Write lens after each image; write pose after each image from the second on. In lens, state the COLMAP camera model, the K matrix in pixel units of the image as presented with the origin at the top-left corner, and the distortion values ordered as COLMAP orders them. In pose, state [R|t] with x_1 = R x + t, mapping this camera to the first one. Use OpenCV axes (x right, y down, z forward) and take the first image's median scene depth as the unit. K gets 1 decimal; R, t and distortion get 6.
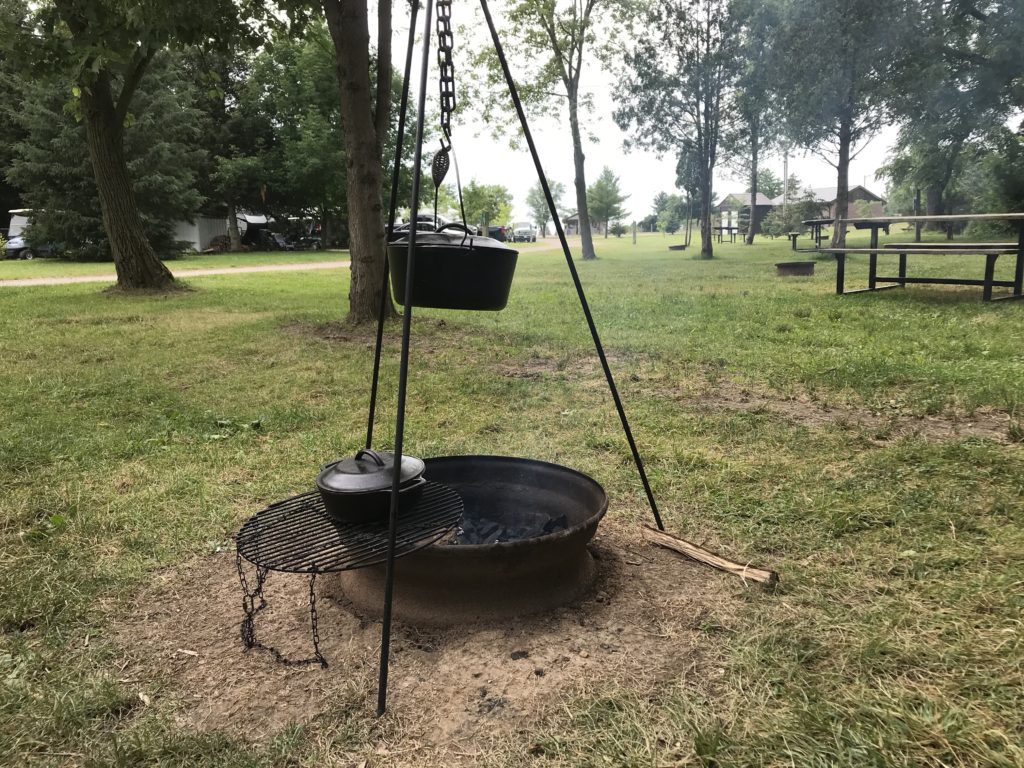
lens RADIAL K [[868.1, 0, 511.7], [0, 868.1, 359.8], [0, 0, 1]] dist [0.029770, 0.002710]
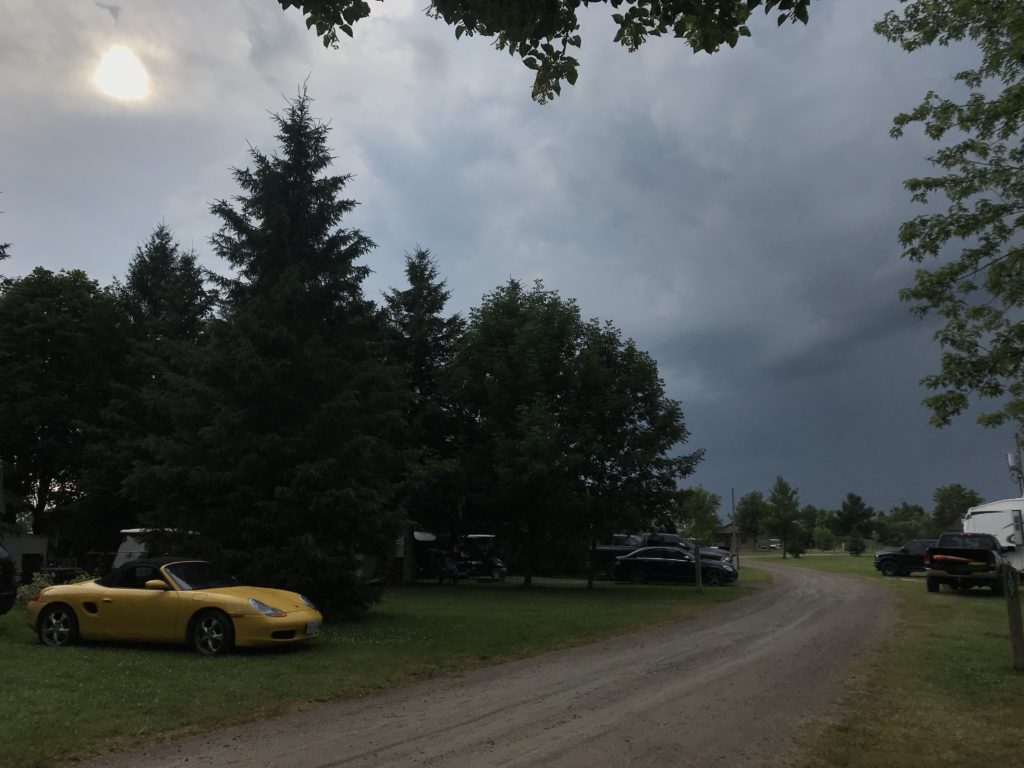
lens RADIAL K [[868.1, 0, 511.7], [0, 868.1, 359.8], [0, 0, 1]] dist [0.029770, 0.002710]
pose [[0.990900, 0.006690, -0.134431, -0.198669], [-0.051990, 0.940272, -0.336432, -0.089507], [0.124151, 0.340360, 0.932063, 0.388252]]
